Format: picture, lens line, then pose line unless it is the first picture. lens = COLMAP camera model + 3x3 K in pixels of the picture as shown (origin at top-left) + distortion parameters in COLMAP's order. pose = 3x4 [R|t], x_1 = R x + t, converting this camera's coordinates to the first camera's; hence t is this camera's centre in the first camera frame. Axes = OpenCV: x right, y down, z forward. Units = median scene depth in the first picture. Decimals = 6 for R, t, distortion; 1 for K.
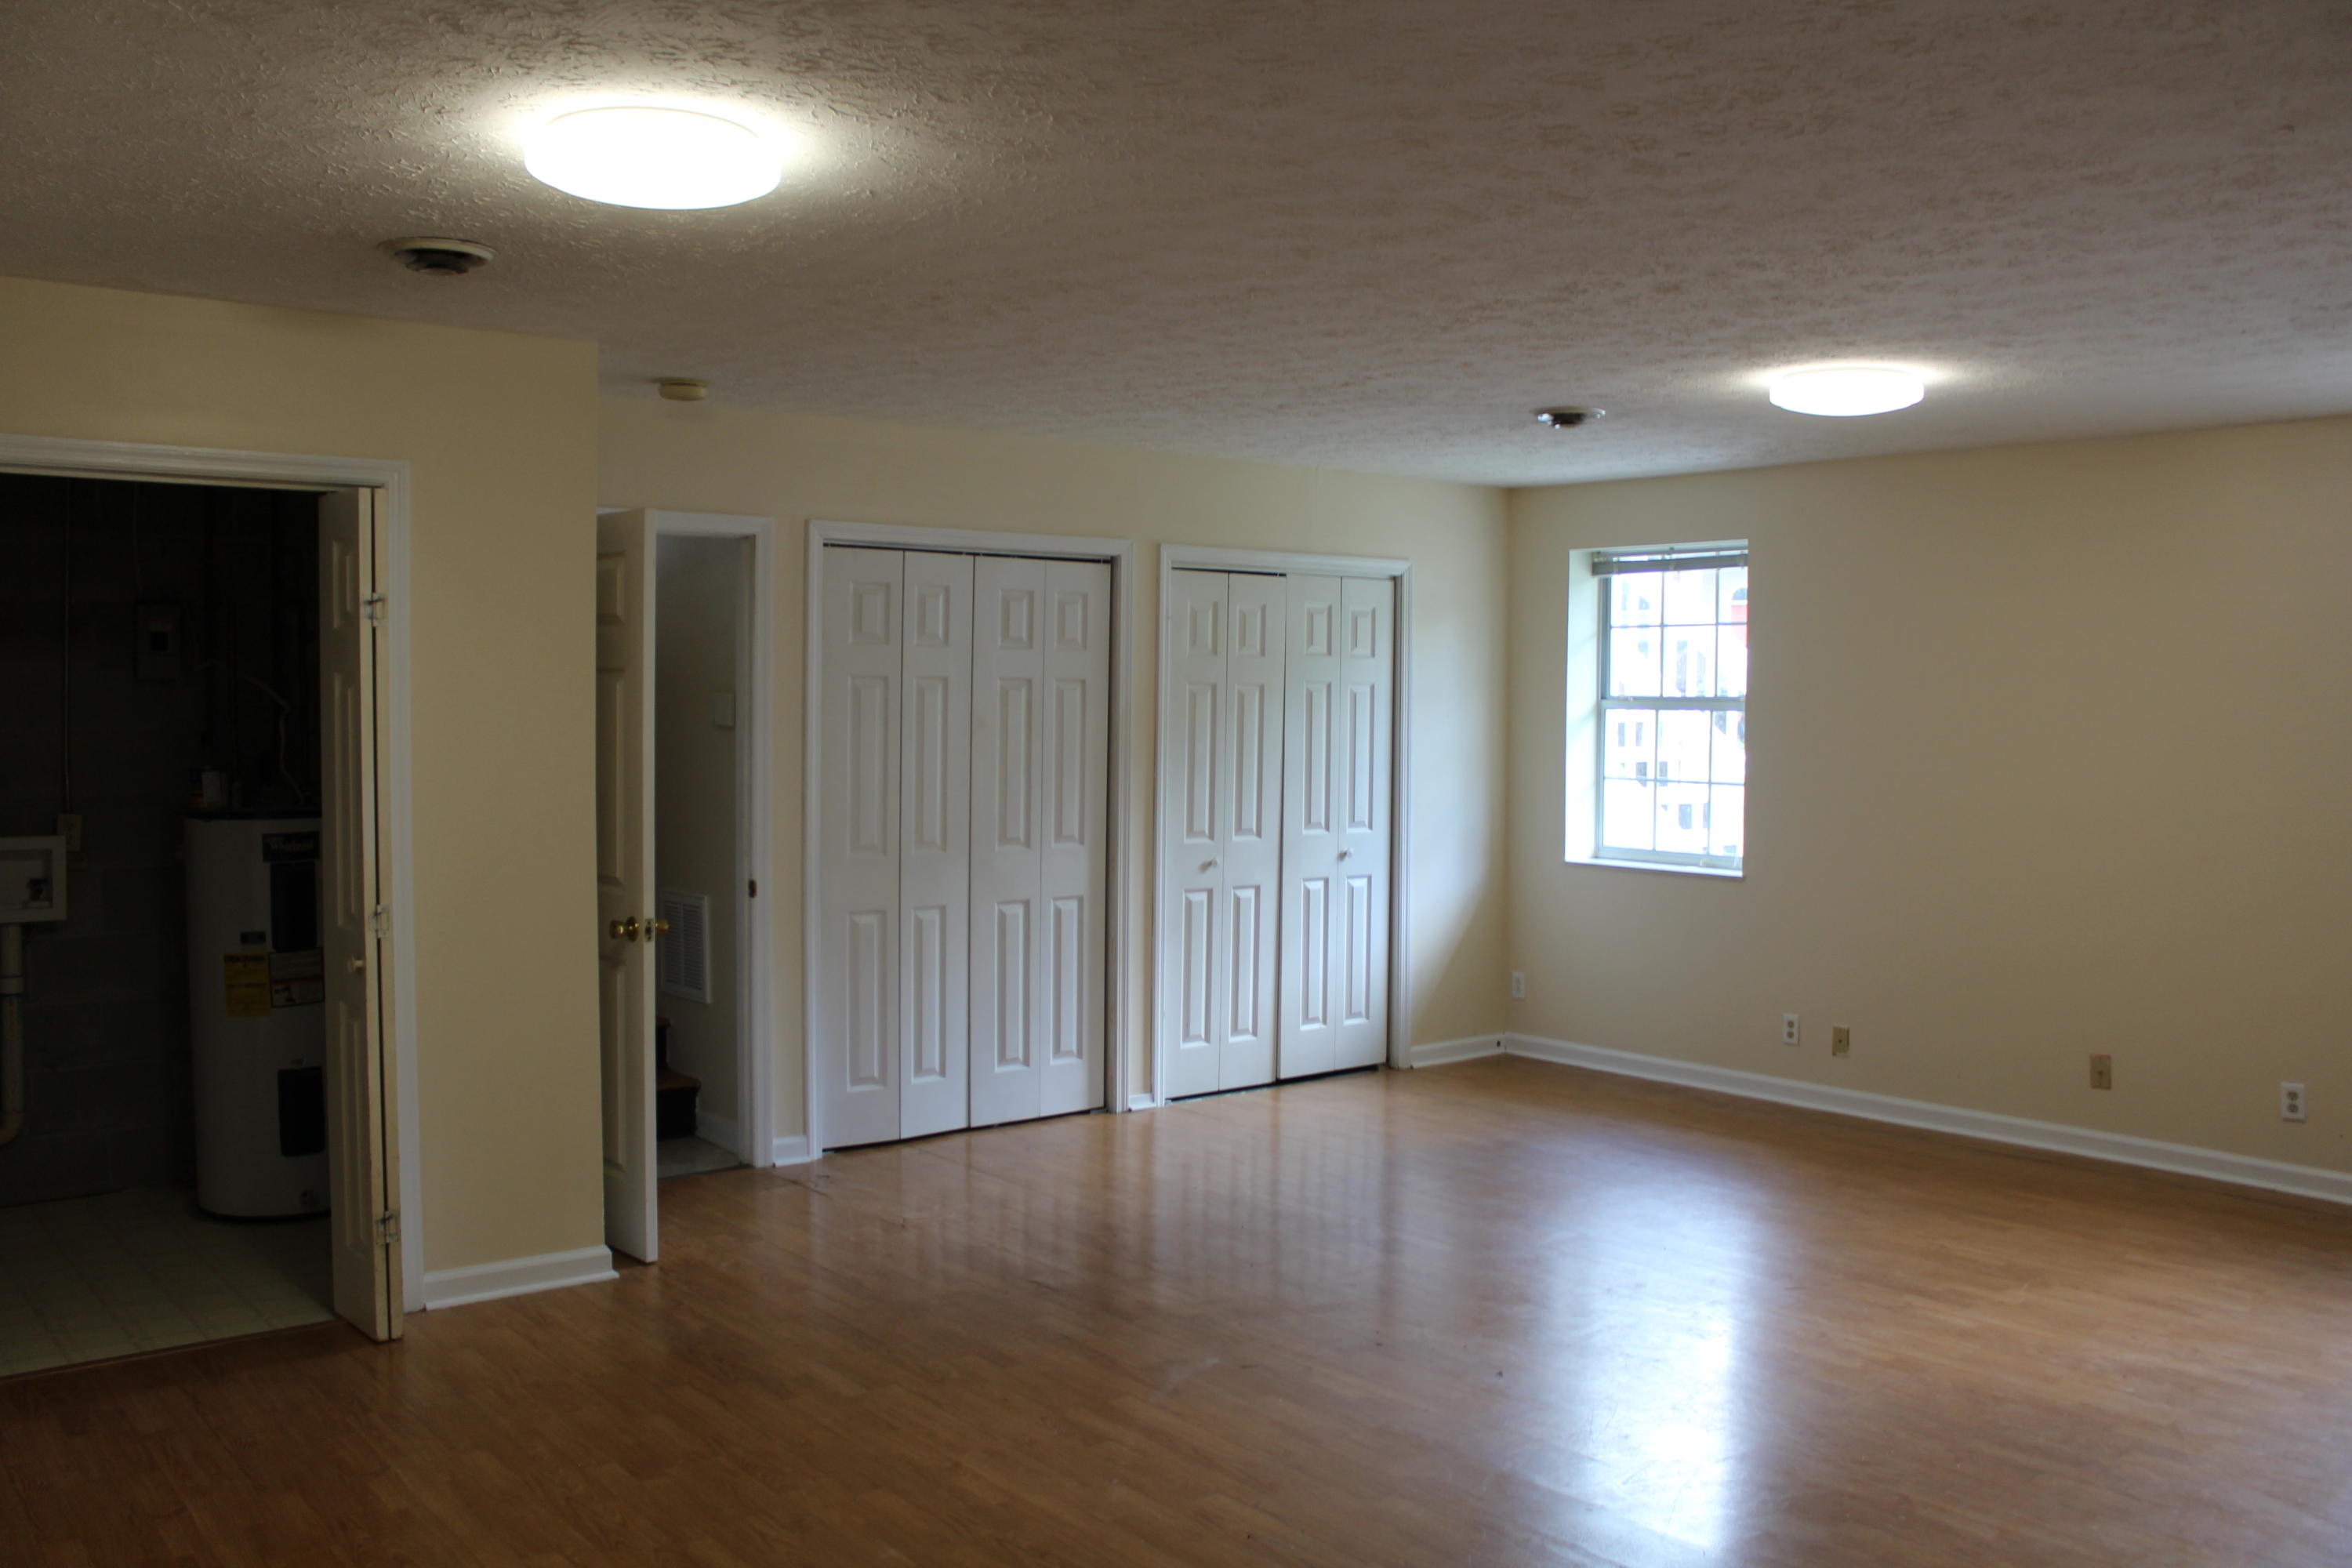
lens RADIAL K [[1983.4, 0, 1134.1], [0, 1983.4, 809.9], [0, 0, 1]] dist [-0.162775, 0.152641]
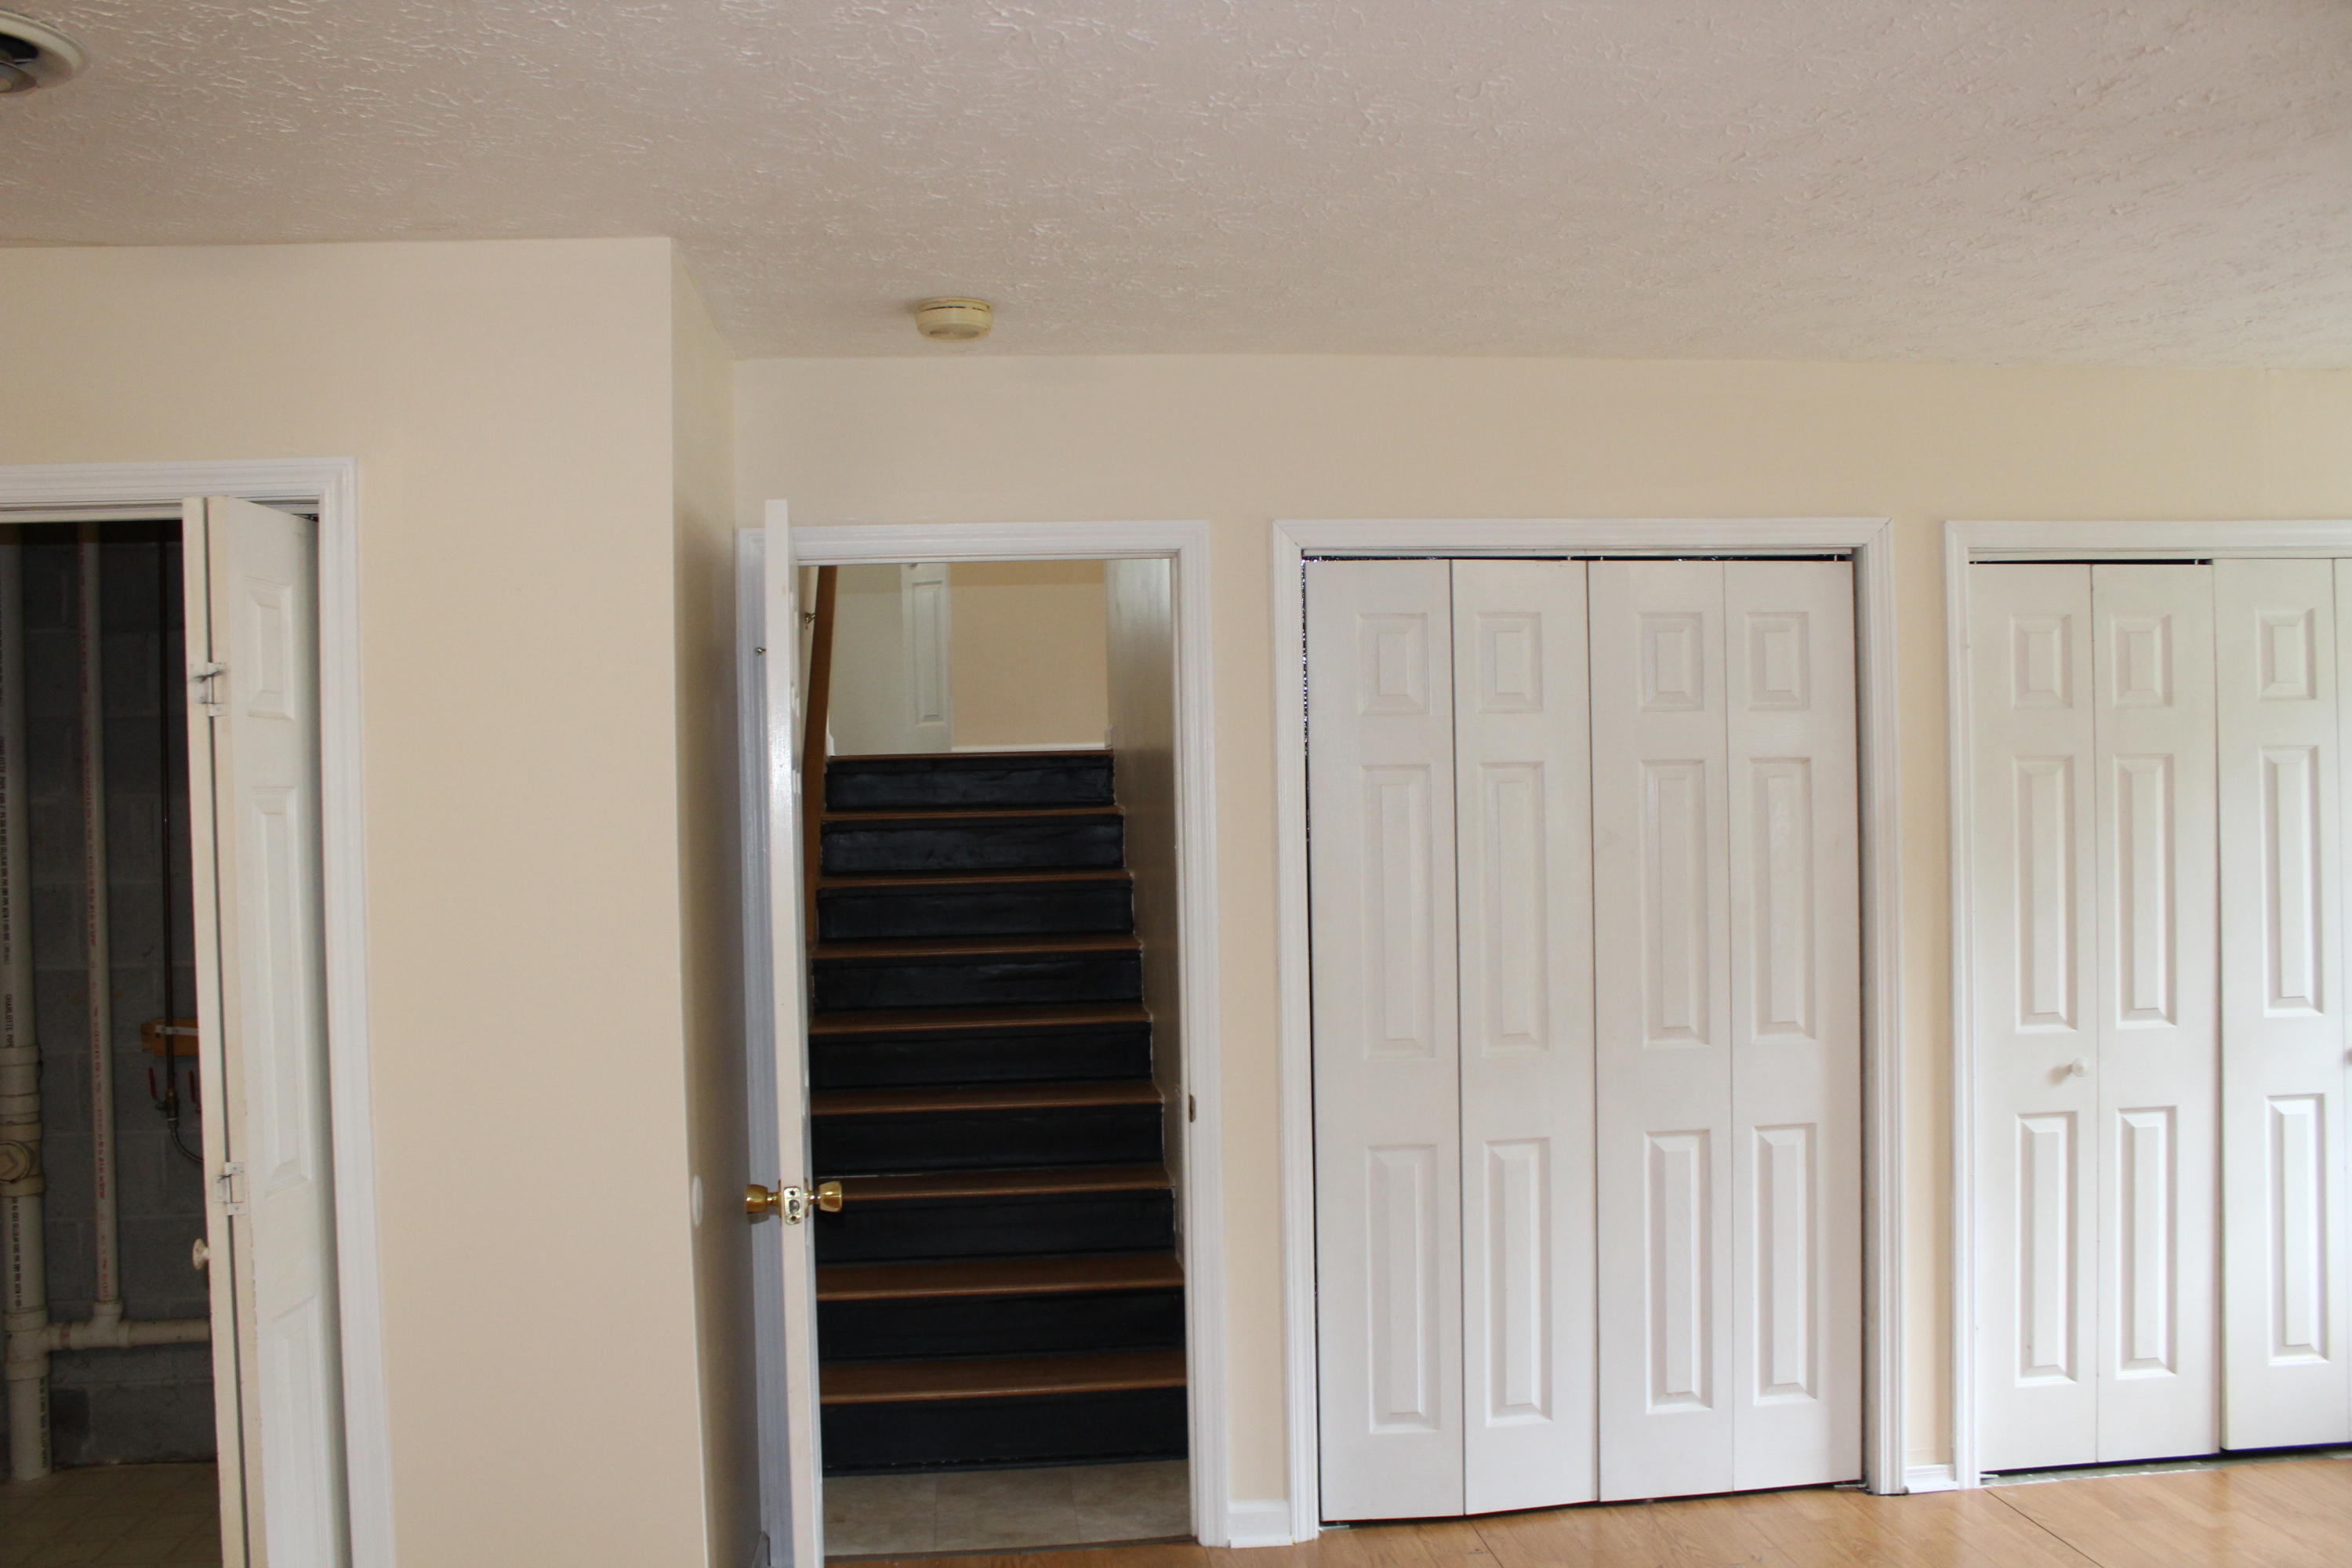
lens RADIAL K [[2066.3, 0, 1098.1], [0, 2066.3, 807.3], [0, 0, 1]] dist [-0.177678, 0.163591]
pose [[0.836505, -0.028973, -0.547192, 0.142558], [-0.000971, 0.998521, -0.054356, -0.019887], [0.547958, 0.046000, 0.835240, 0.419480]]
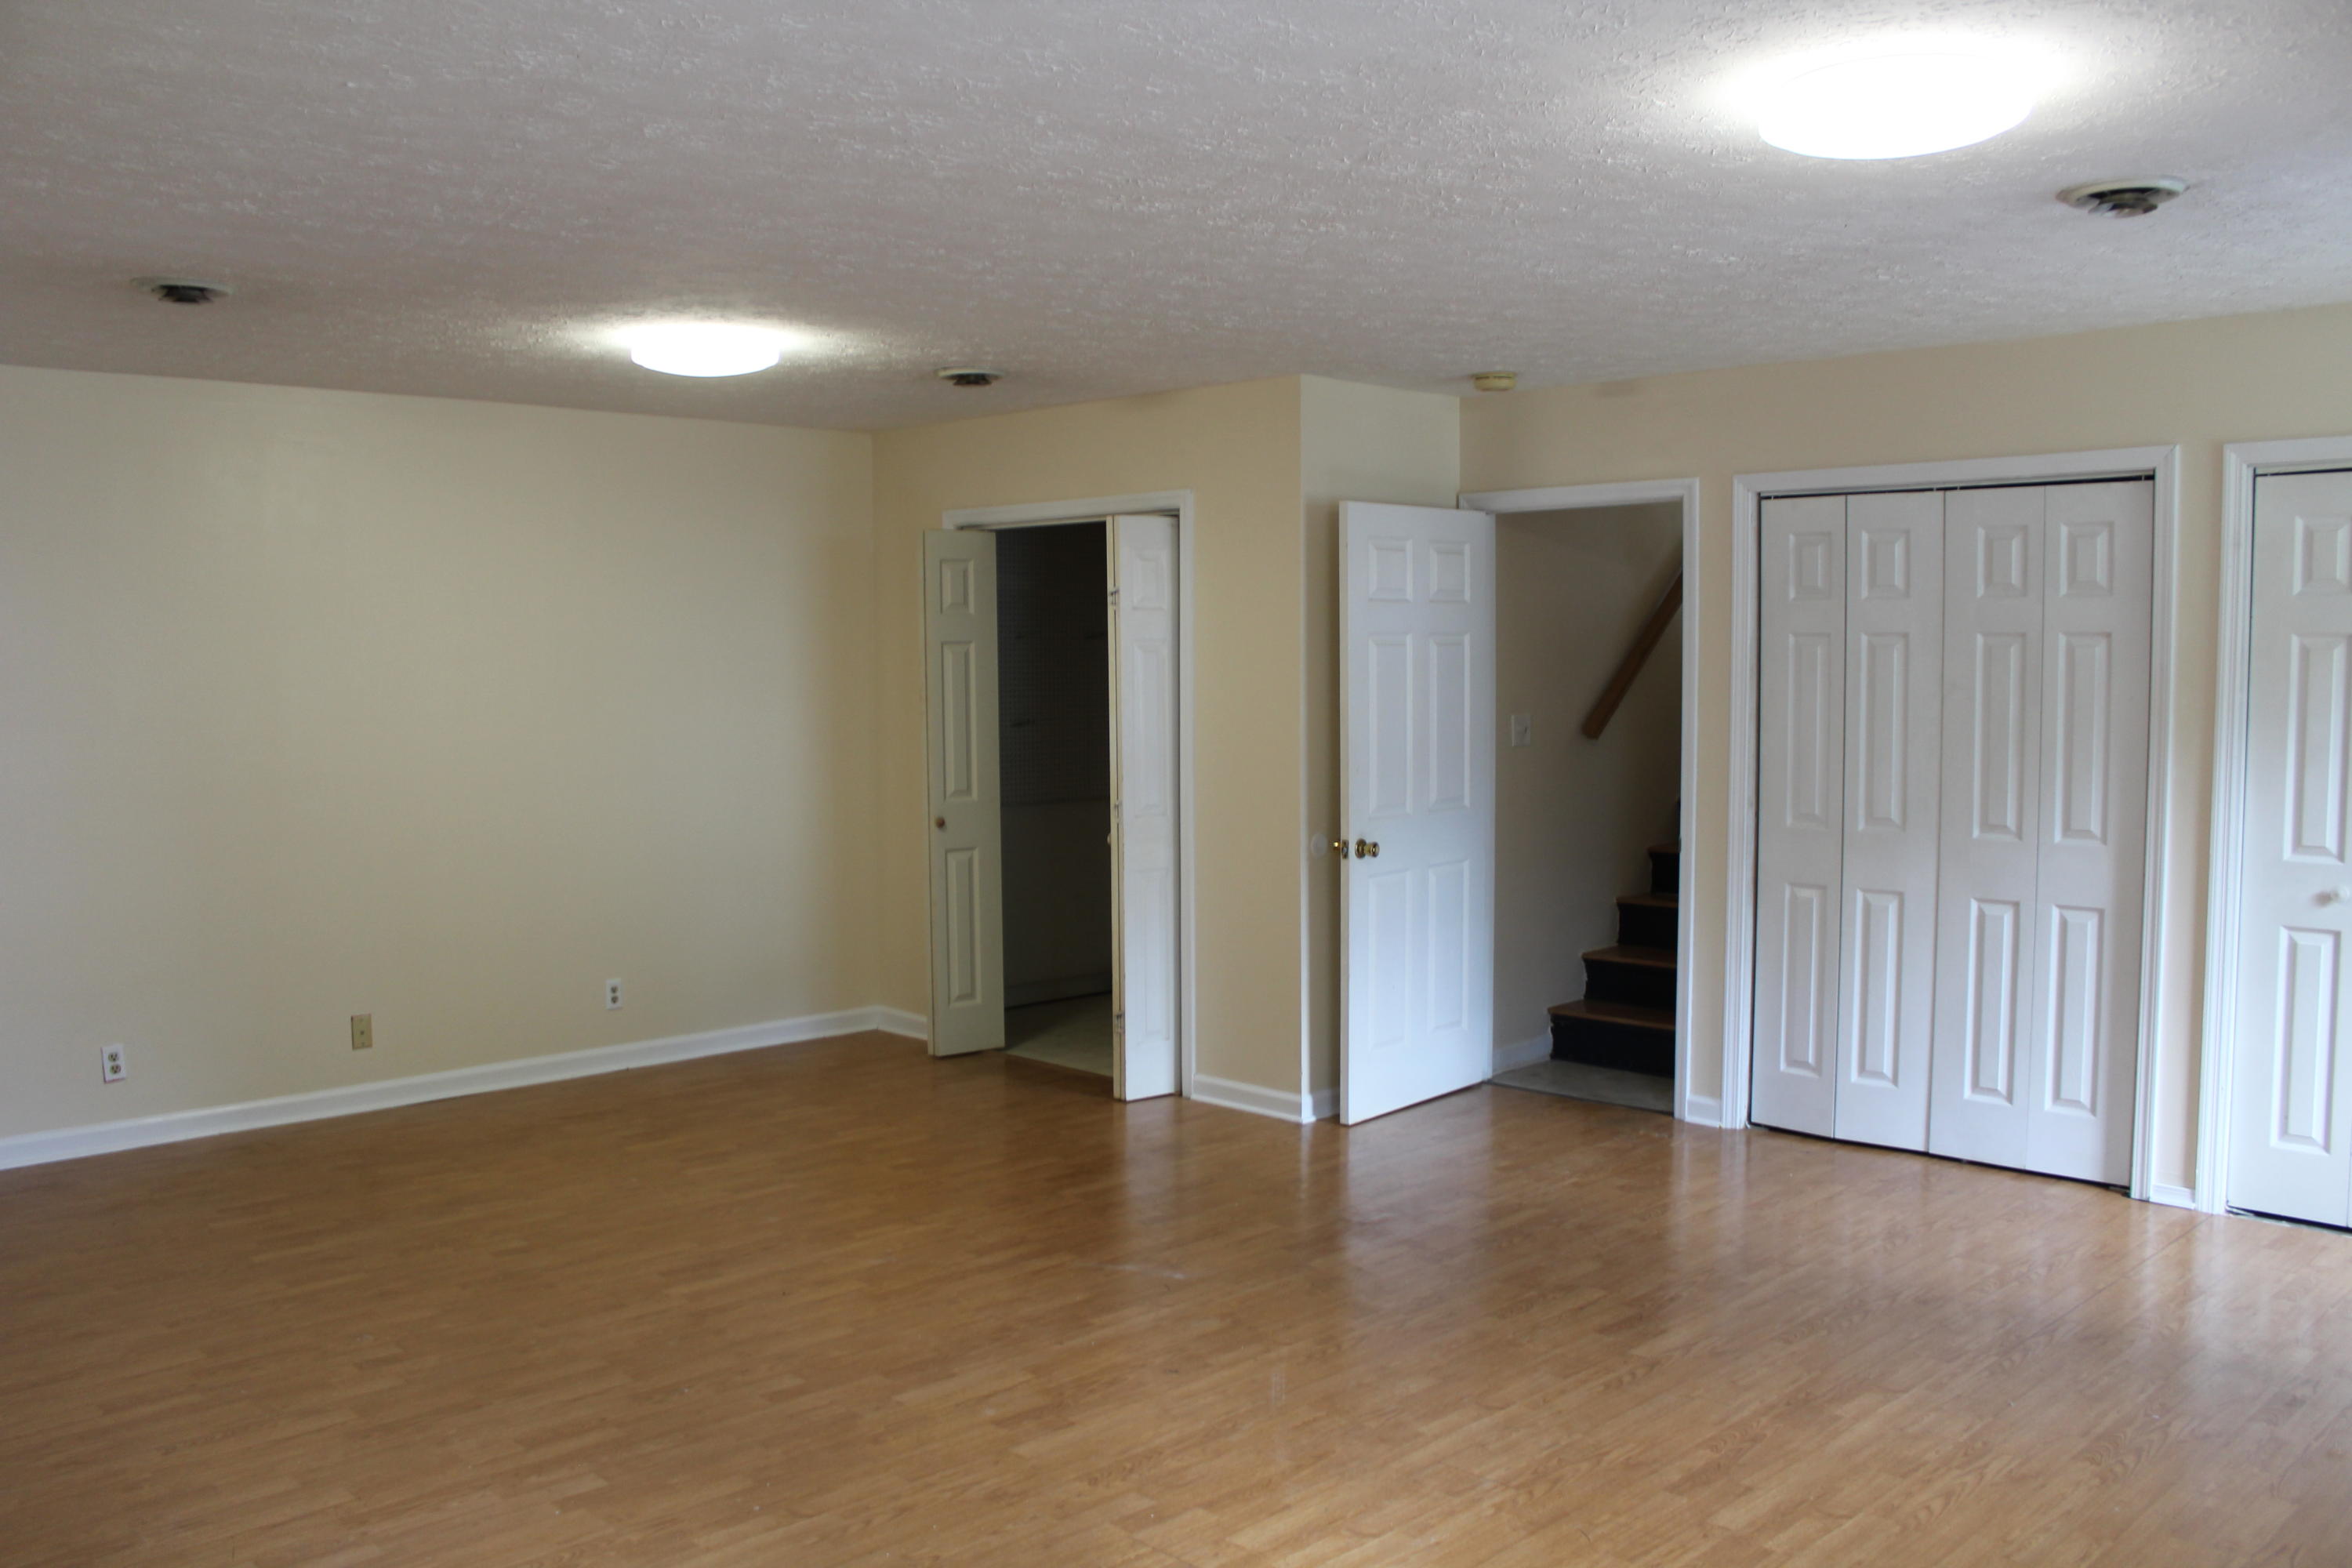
lens RADIAL K [[1969.6, 0, 1176.2], [0, 1969.6, 818.7], [0, 0, 1]] dist [-0.158100, 0.161670]
pose [[0.114229, 0.072738, -0.990788, 0.760052], [-0.052641, 0.996358, 0.067078, -0.026612], [0.992059, 0.044494, 0.117642, 0.609071]]
